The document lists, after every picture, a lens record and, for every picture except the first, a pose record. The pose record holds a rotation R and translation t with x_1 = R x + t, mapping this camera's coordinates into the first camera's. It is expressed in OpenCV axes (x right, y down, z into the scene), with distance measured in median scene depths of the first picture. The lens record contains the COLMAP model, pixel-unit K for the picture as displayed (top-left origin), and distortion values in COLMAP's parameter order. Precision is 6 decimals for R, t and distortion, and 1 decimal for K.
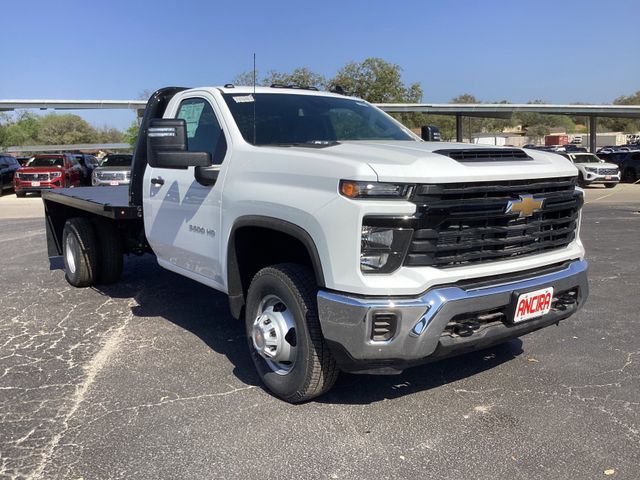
lens RADIAL K [[586.6, 0, 320.0], [0, 586.6, 240.0], [0, 0, 1]] dist [0.110188, -0.251291]
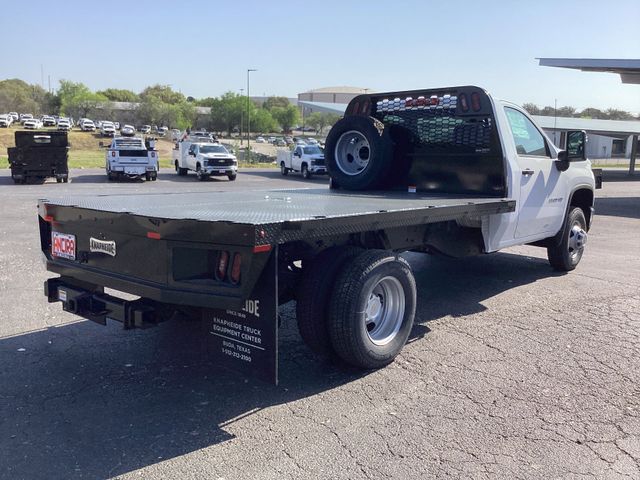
lens RADIAL K [[586.6, 0, 320.0], [0, 586.6, 240.0], [0, 0, 1]] dist [0.110188, -0.251291]
pose [[-0.243222, -0.128561, 0.961413, -1.852342], [0.121663, 0.979306, 0.161732, -0.286026], [-0.962310, 0.156305, -0.222547, 2.295649]]
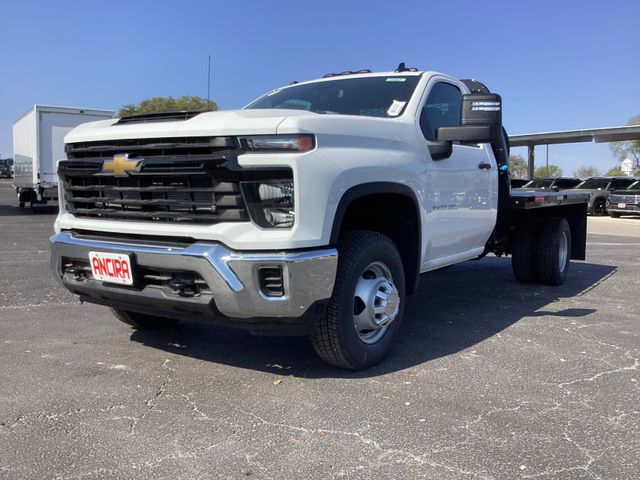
lens RADIAL K [[585.8, 0, 320.0], [0, 585.8, 240.0], [0, 0, 1]] dist [0.115693, -0.273334]
pose [[0.353642, 0.097516, -0.930284, 1.217261], [-0.146853, 0.988006, 0.047741, -0.028262], [0.923781, 0.119732, 0.363721, 0.848793]]
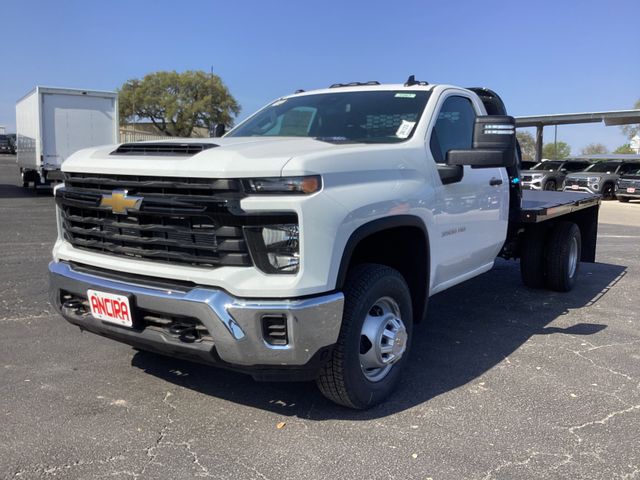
lens RADIAL K [[586.6, 0, 320.0], [0, 586.6, 240.0], [0, 0, 1]] dist [0.110188, -0.251291]
pose [[0.345283, 0.139662, -0.928049, 1.177910], [-0.153596, 0.983941, 0.090927, -0.117560], [0.925845, 0.111149, 0.361189, 0.847641]]
